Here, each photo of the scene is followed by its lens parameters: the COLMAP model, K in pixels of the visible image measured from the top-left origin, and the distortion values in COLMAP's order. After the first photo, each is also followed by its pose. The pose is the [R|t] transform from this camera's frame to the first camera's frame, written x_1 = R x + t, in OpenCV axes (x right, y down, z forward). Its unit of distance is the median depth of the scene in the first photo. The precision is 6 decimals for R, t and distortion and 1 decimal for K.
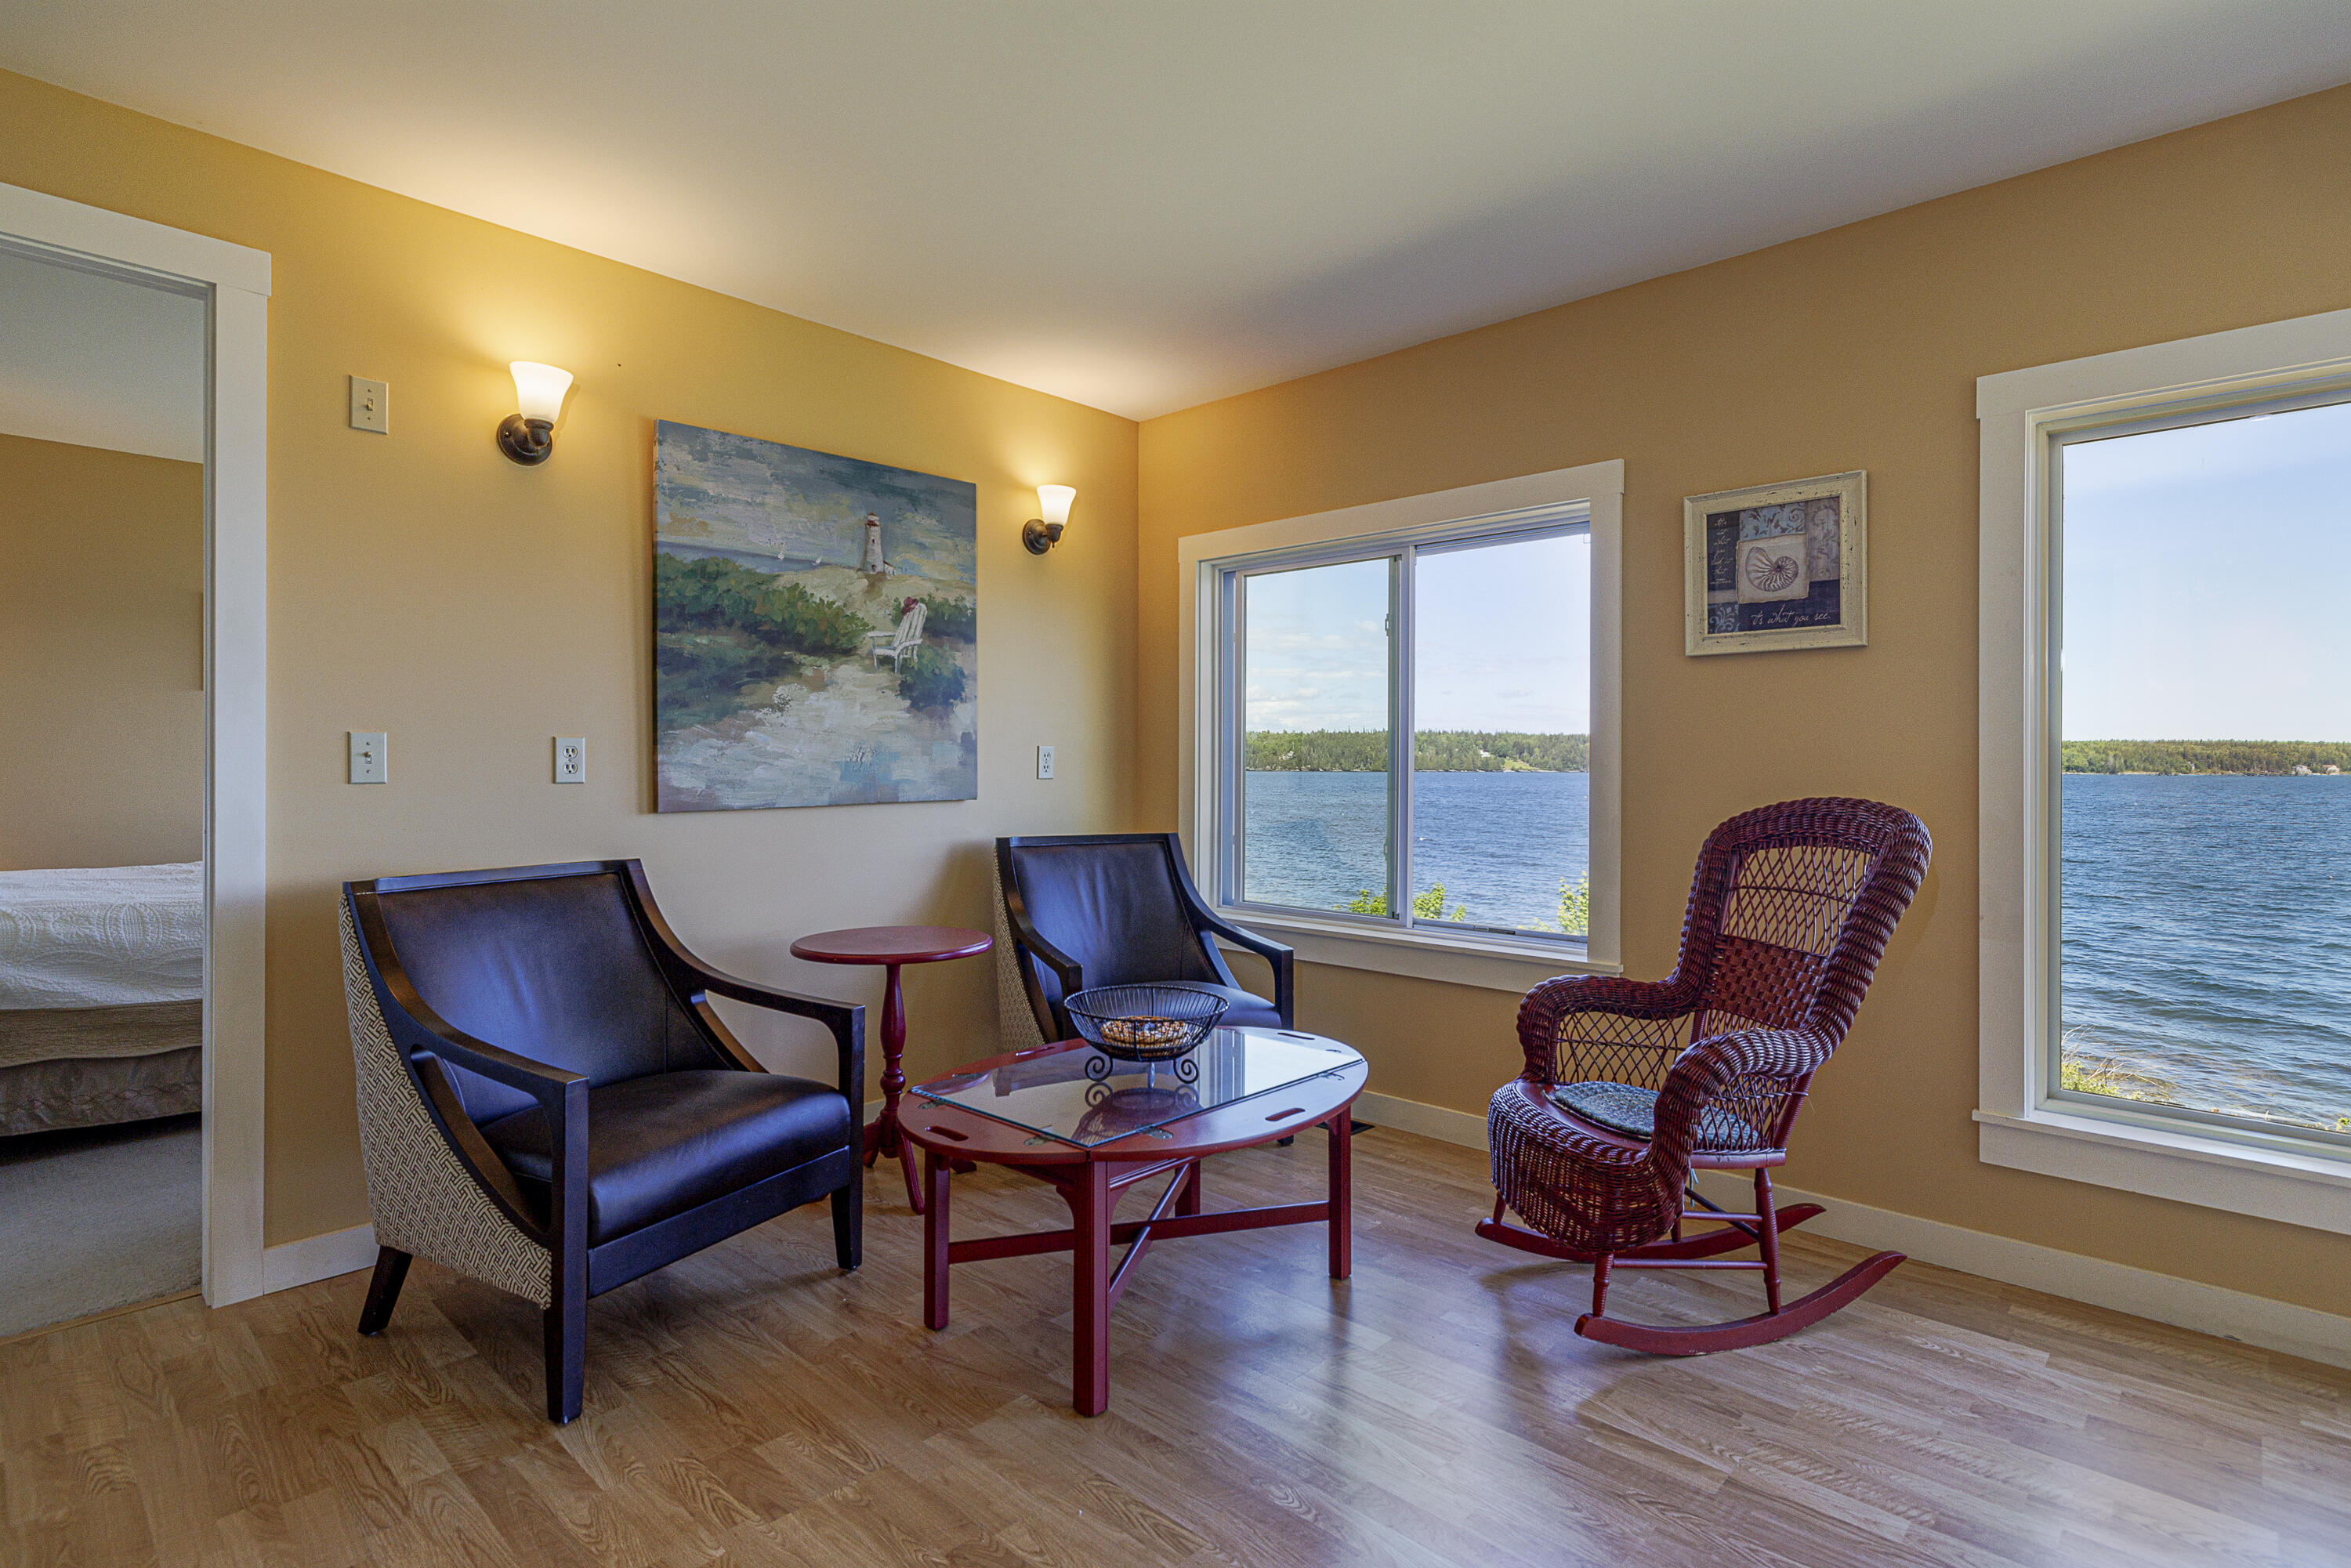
lens RADIAL K [[1154.3, 0, 1174.9], [0, 1154.3, 766.5], [0, 0, 1]] dist [-0.001239, 0.000455]
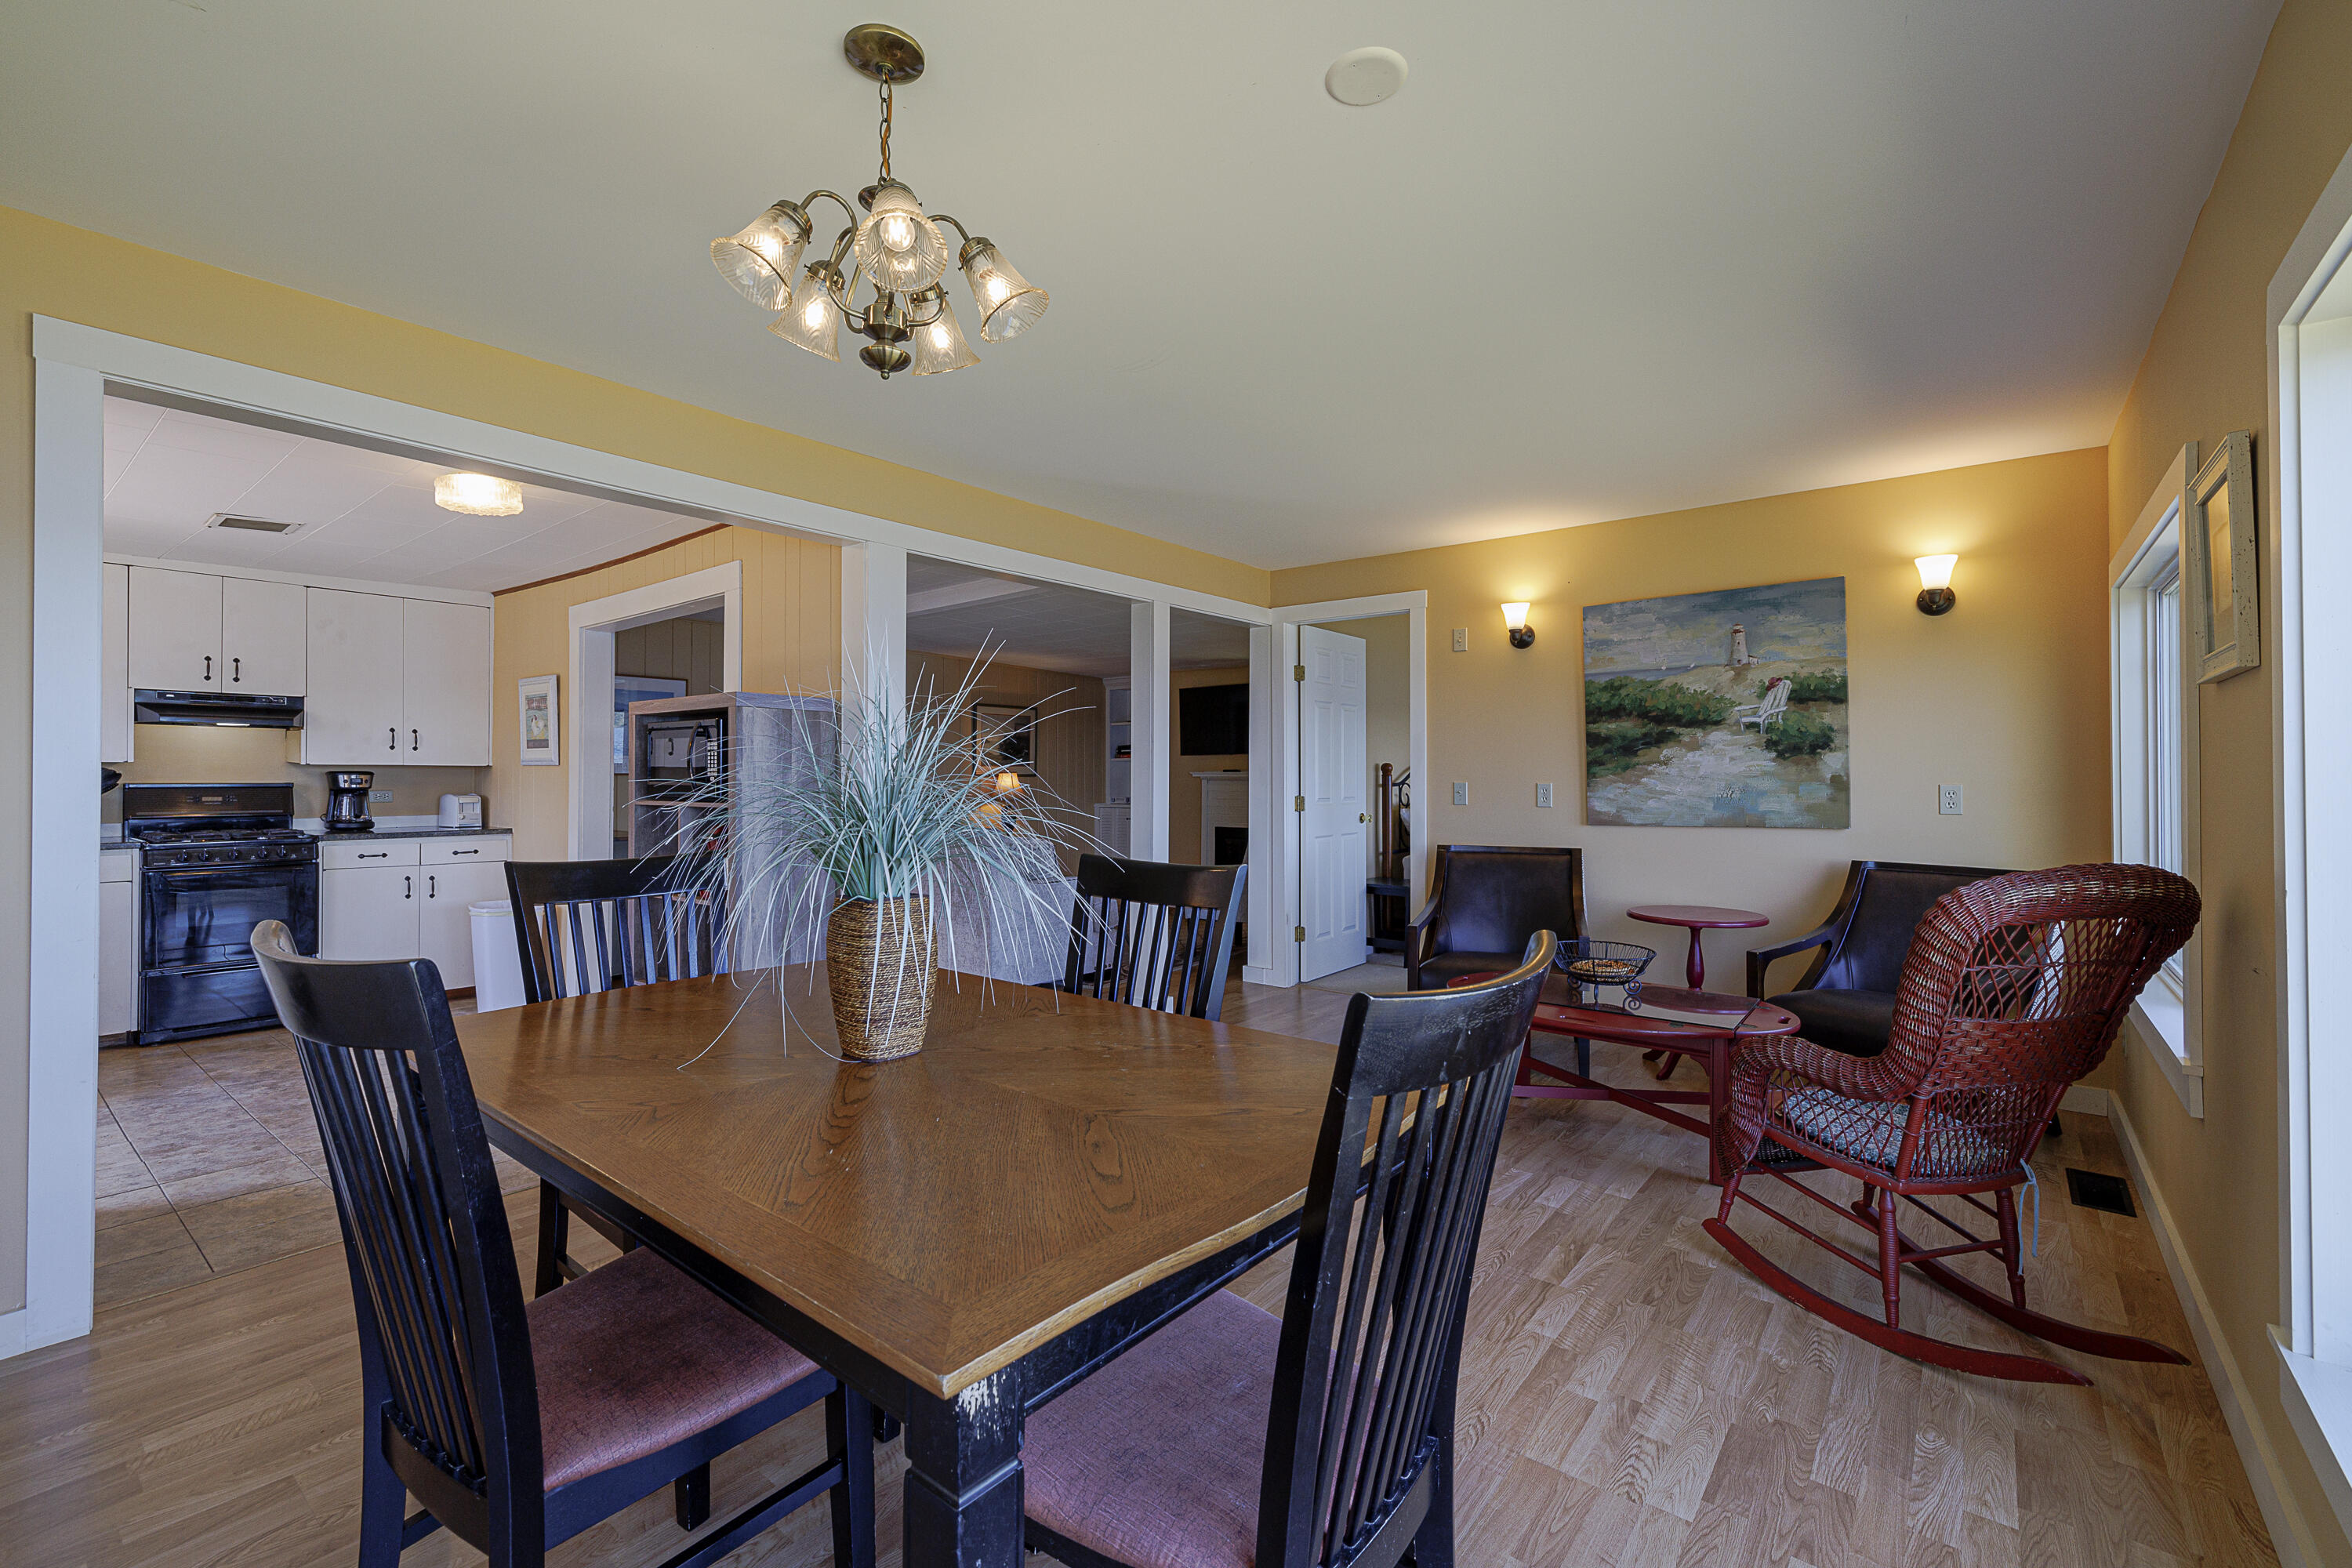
lens RADIAL K [[996.1, 0, 1182.0], [0, 996.1, 774.5], [0, 0, 1]] dist [0.001474, 0.000035]
pose [[0.086098, -0.004553, -0.996276, 1.026100], [0.000183, 0.999990, -0.004554, -0.030522], [0.996287, 0.000210, 0.086098, 0.231630]]
